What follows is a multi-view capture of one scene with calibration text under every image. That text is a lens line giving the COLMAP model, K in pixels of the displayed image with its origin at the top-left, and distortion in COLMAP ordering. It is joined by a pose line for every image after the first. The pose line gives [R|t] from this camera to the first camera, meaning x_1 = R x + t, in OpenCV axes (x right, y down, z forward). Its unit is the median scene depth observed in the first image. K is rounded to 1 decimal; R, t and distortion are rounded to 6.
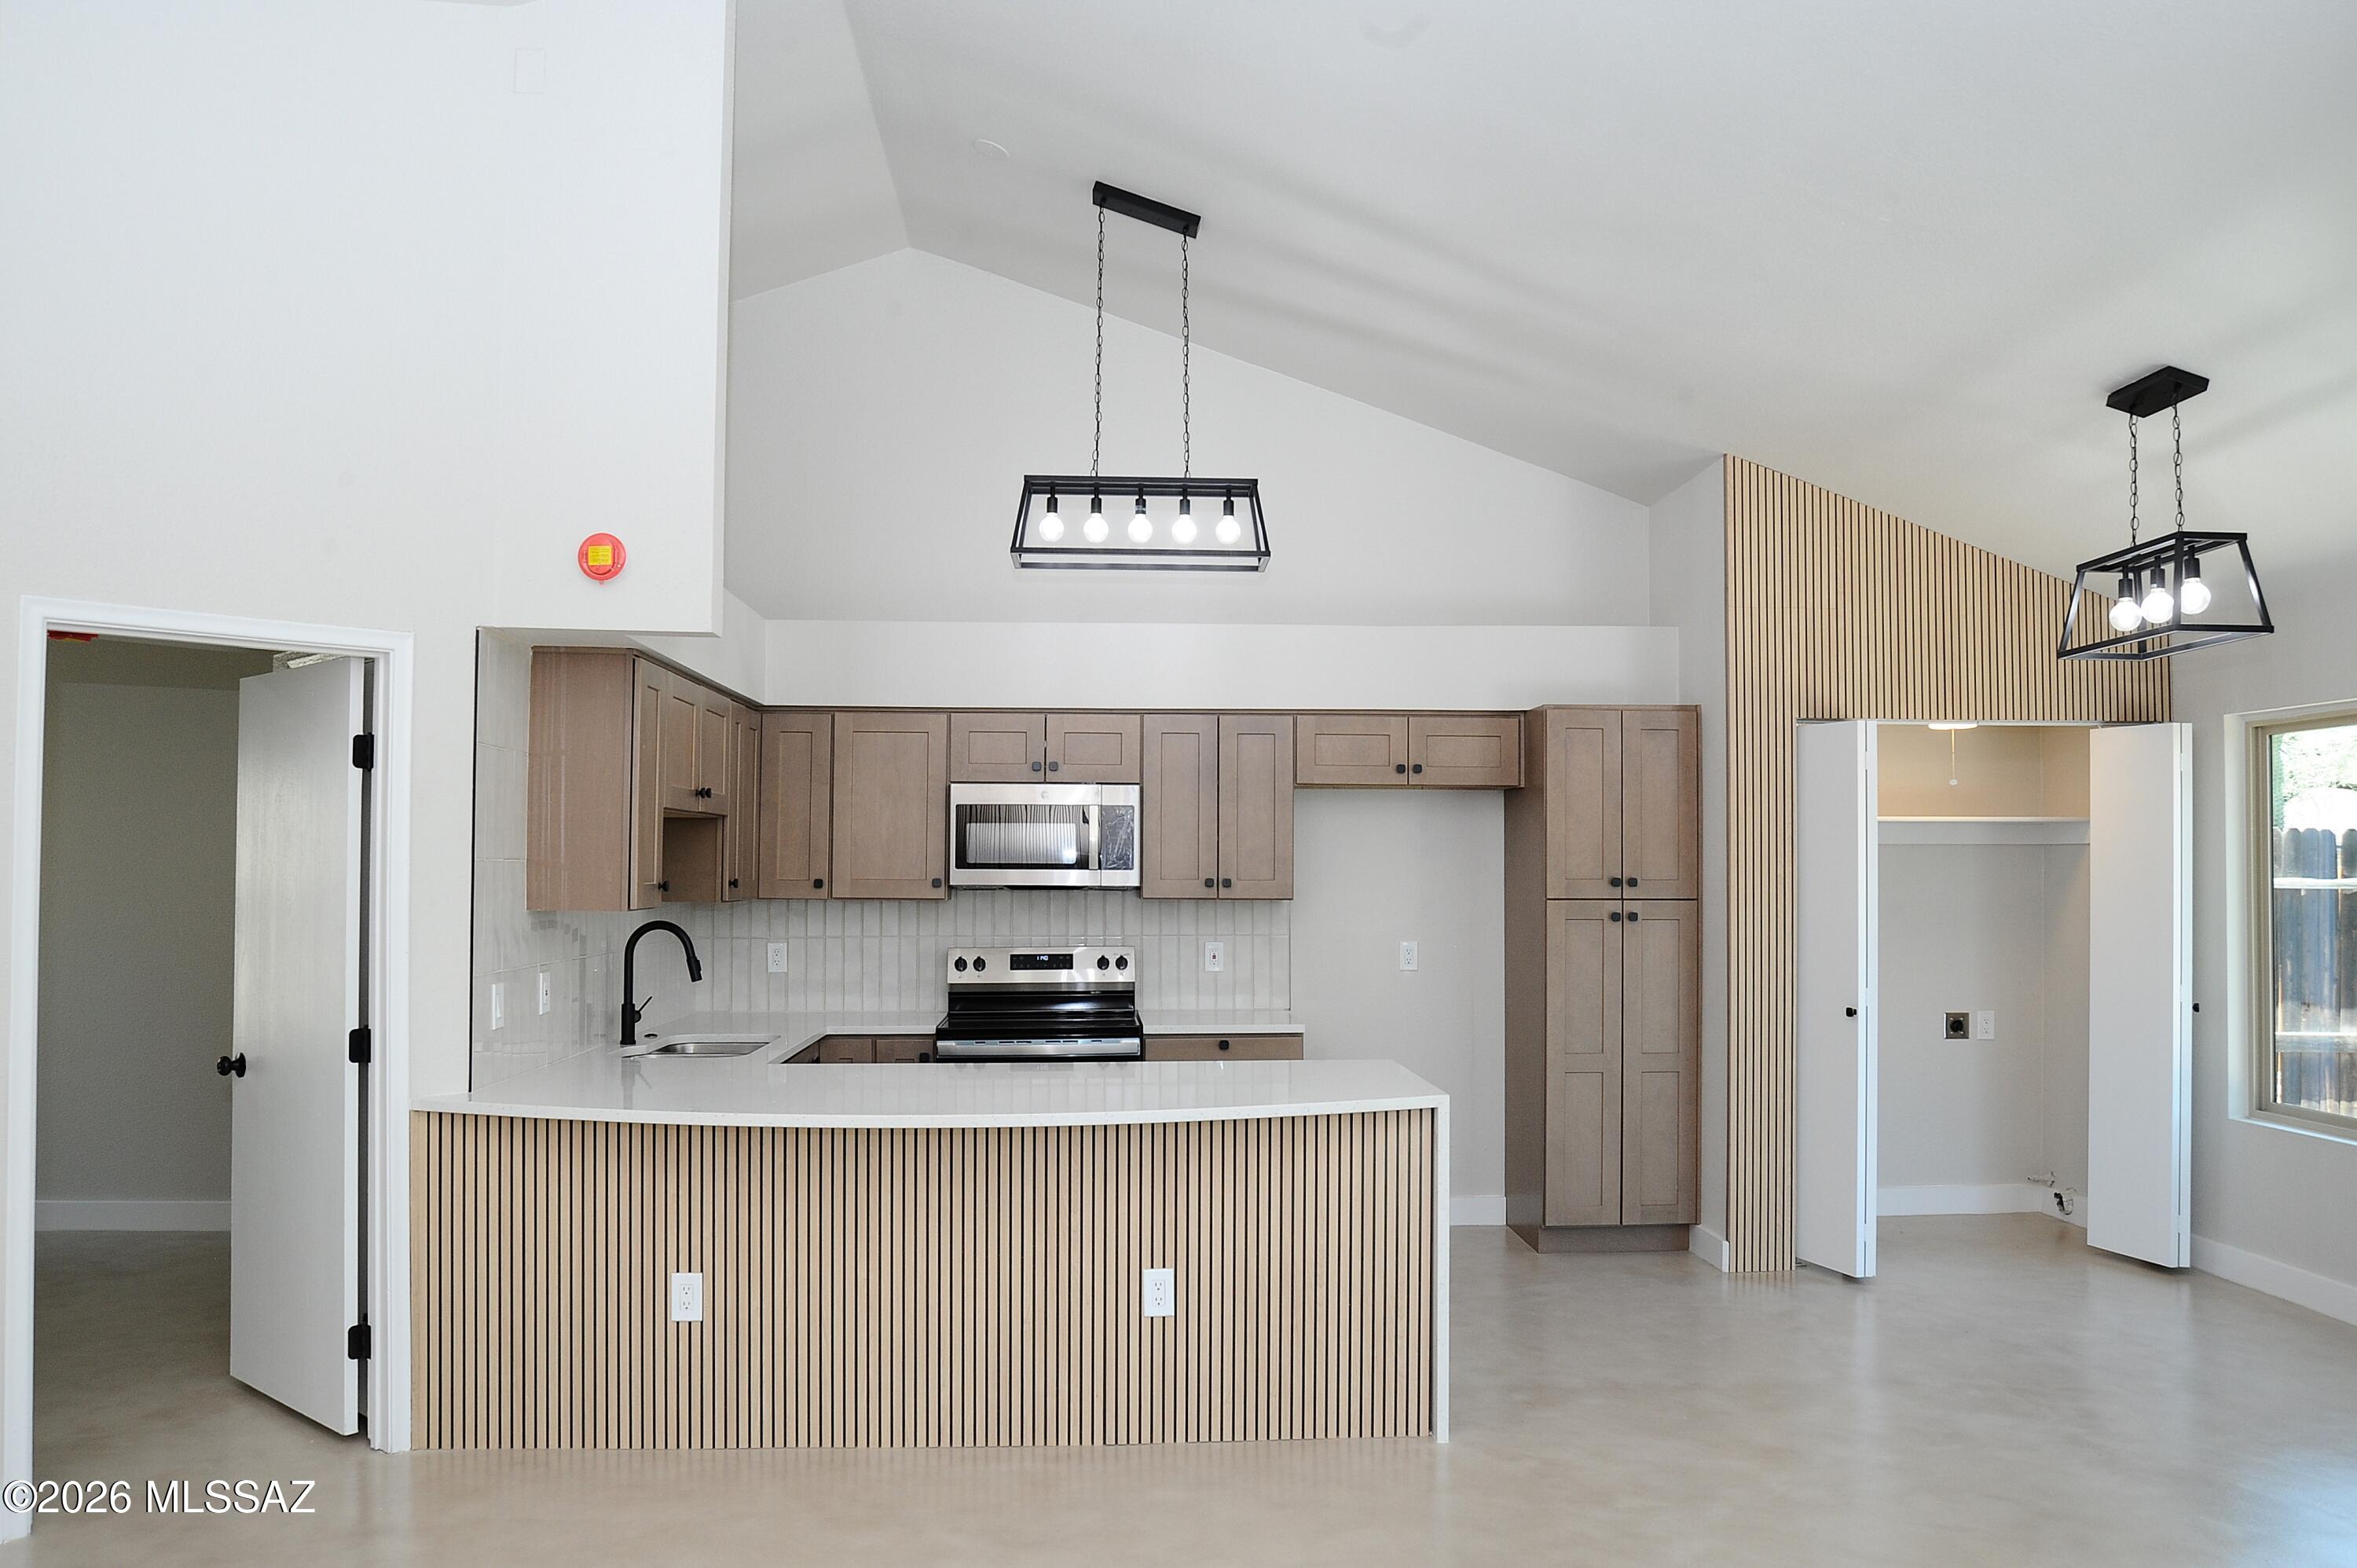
lens RADIAL K [[1663.8, 0, 1180.2], [0, 1663.8, 814.8], [0, 0, 1]] dist [-0.079138, 0.001721]
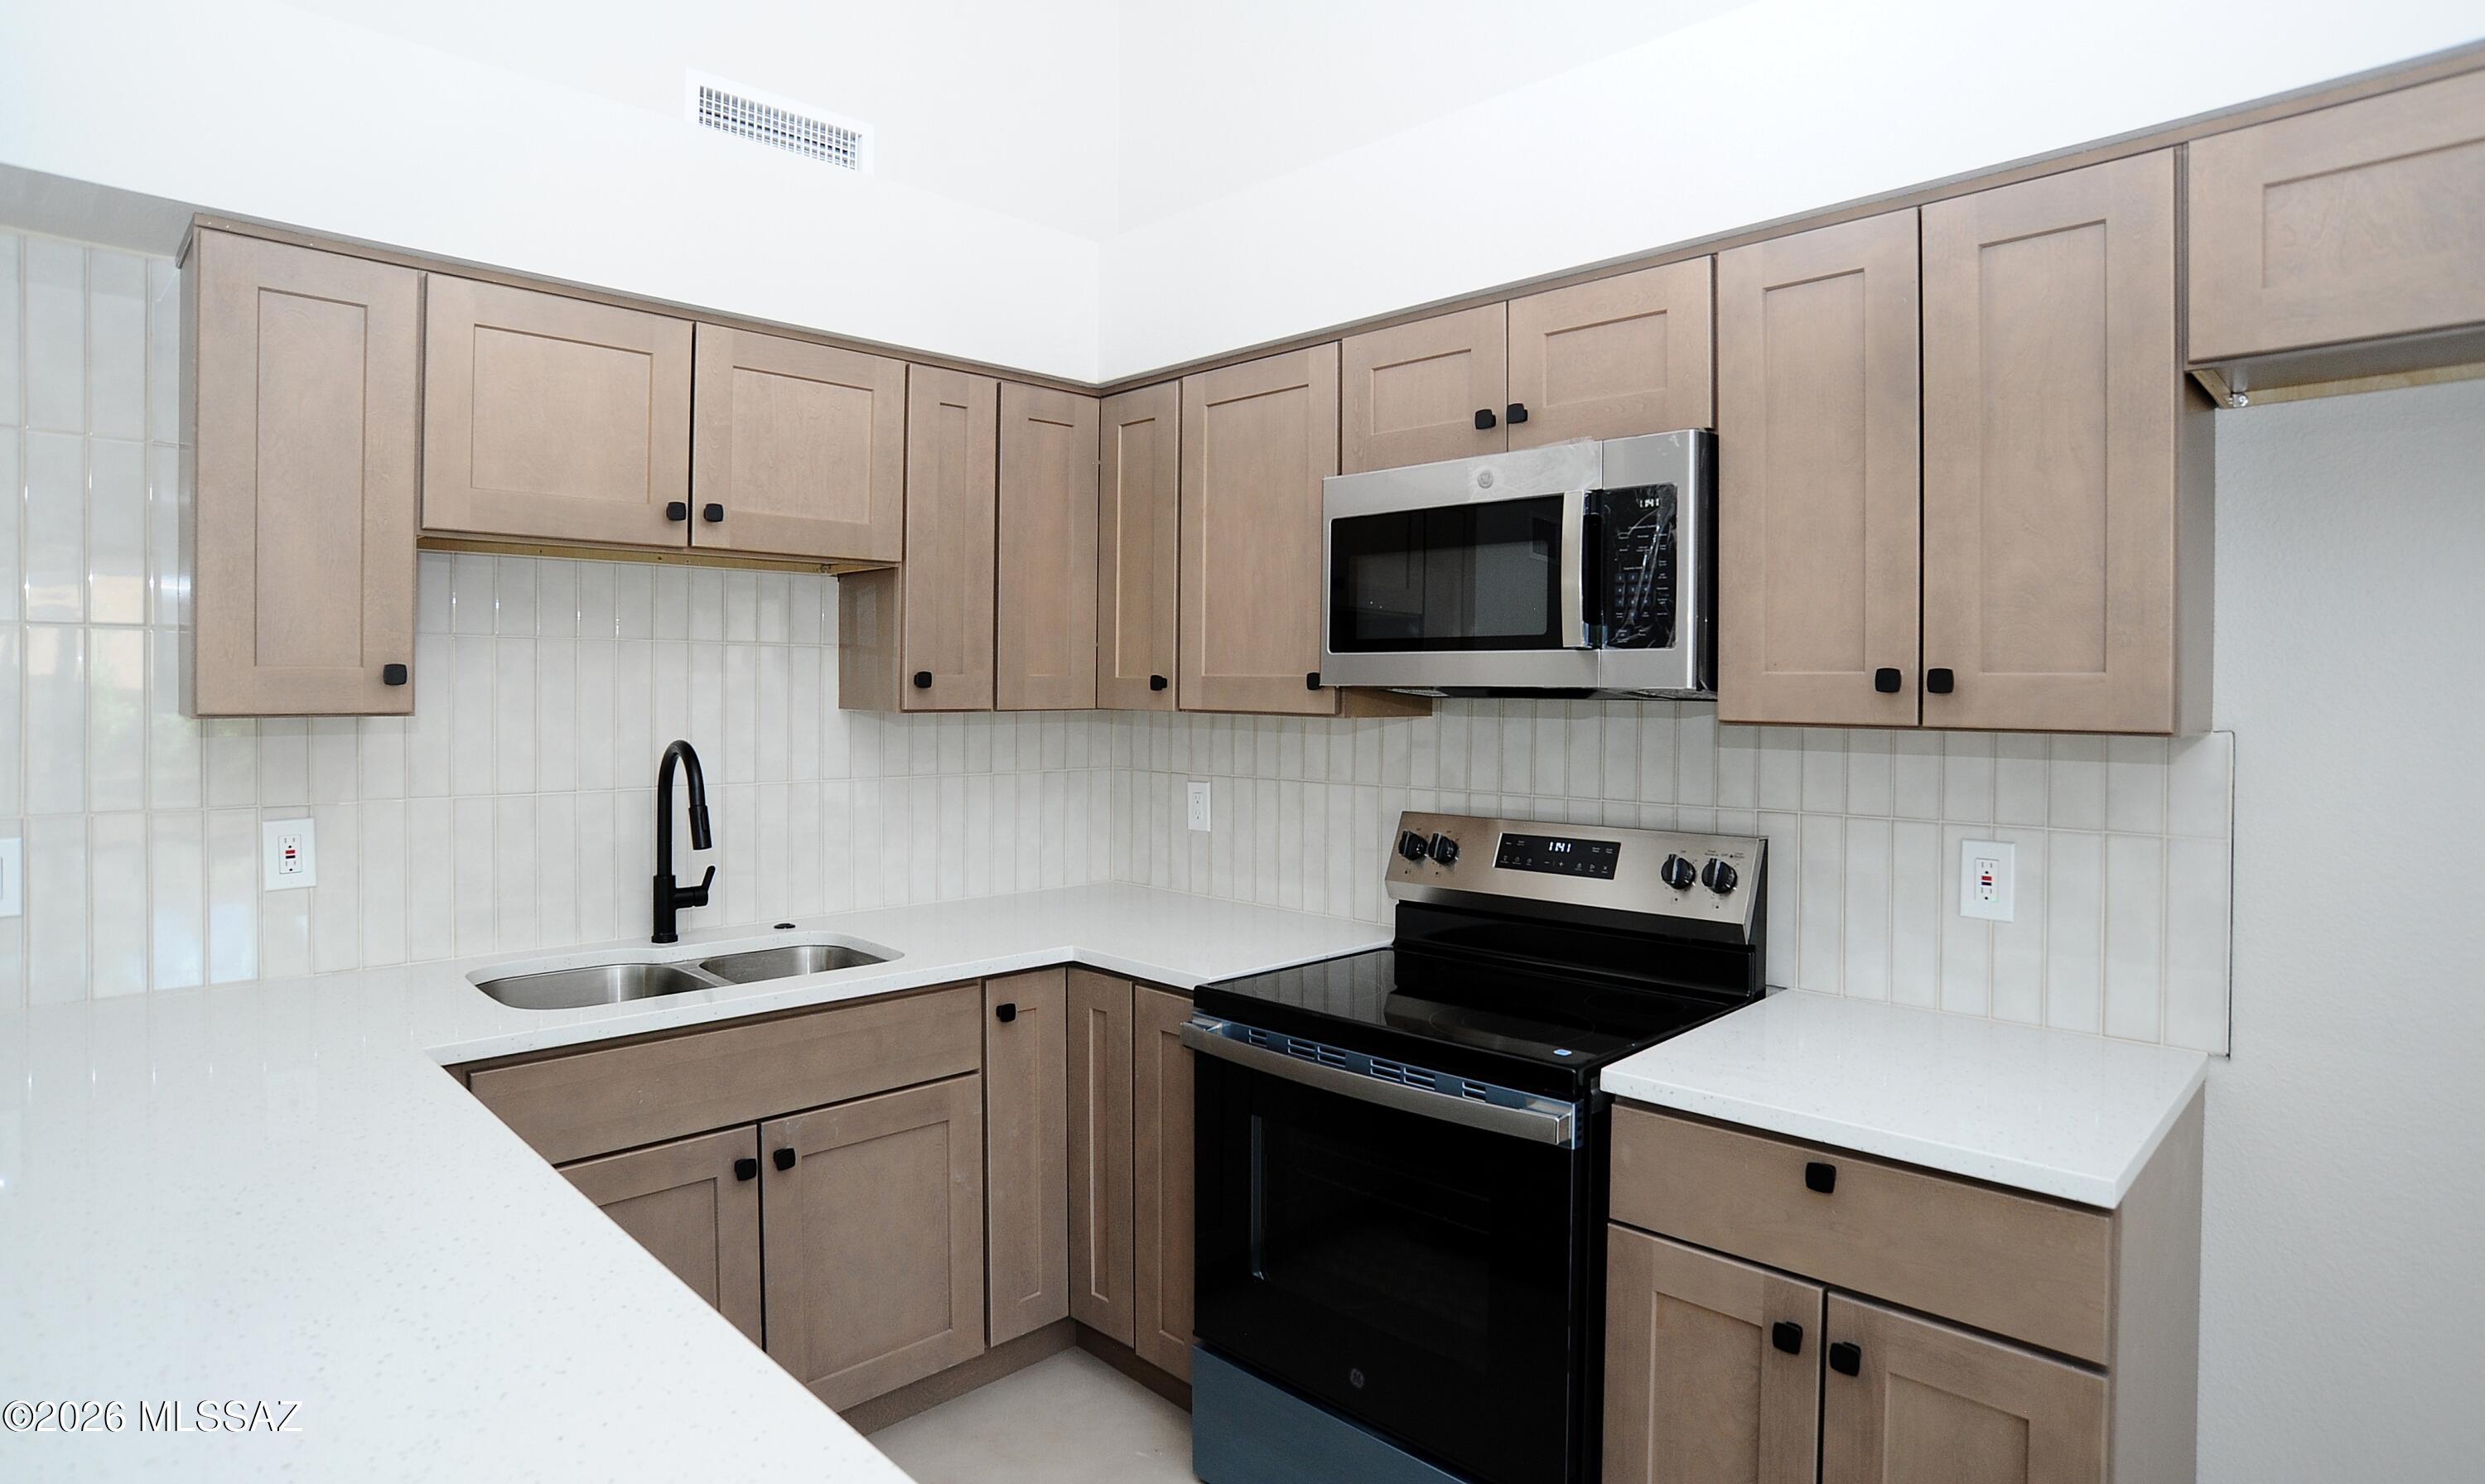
lens RADIAL K [[1315.9, 0, 1216.2], [0, 1315.9, 694.0], [0, 0, 1]] dist [-0.071697, 0.000722]
pose [[0.657295, 0.005573, -0.753613, 0.133001], [0.019631, 0.999507, 0.024513, 0.034930], [0.753377, -0.030906, 0.656862, 0.729398]]
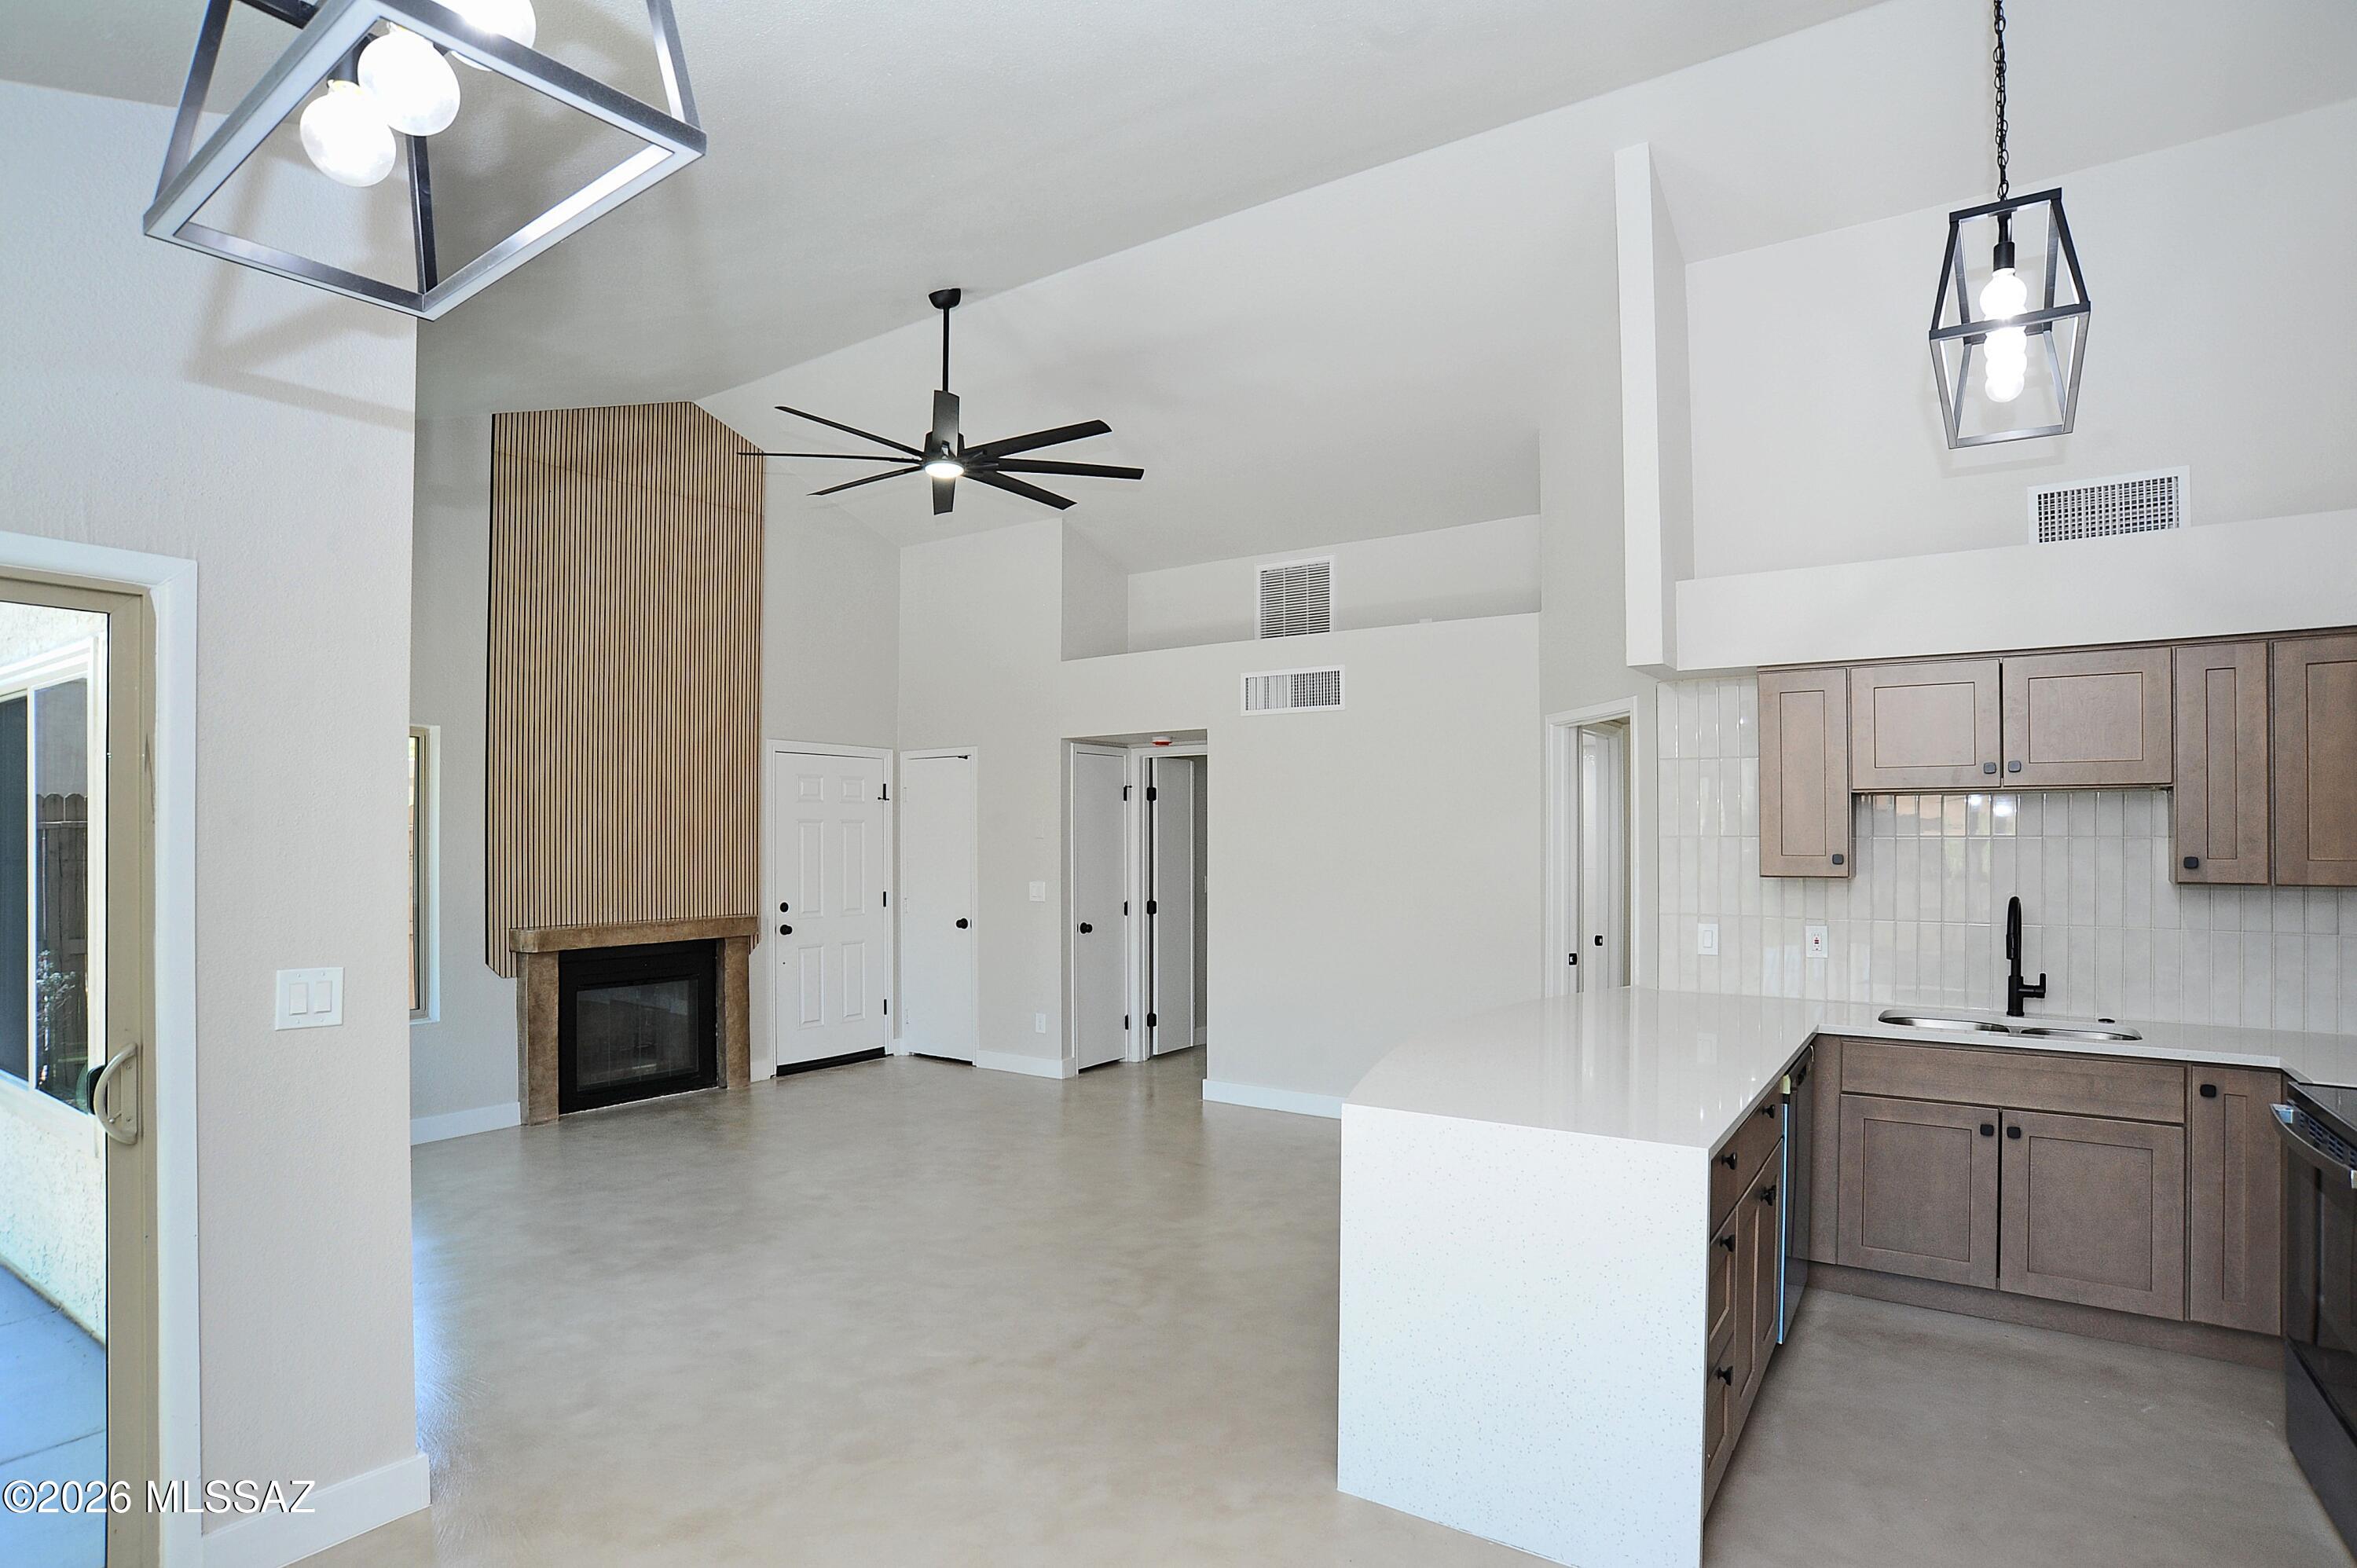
lens RADIAL K [[1221.8, 0, 1175.6], [0, 1221.8, 826.2], [0, 0, 1]] dist [-0.091806, 0.042467]
pose [[-0.614855, -0.010299, -0.788573, 0.486380], [0.021099, 0.999342, -0.029503, 0.027652], [0.788358, -0.034778, -0.614233, 0.899939]]
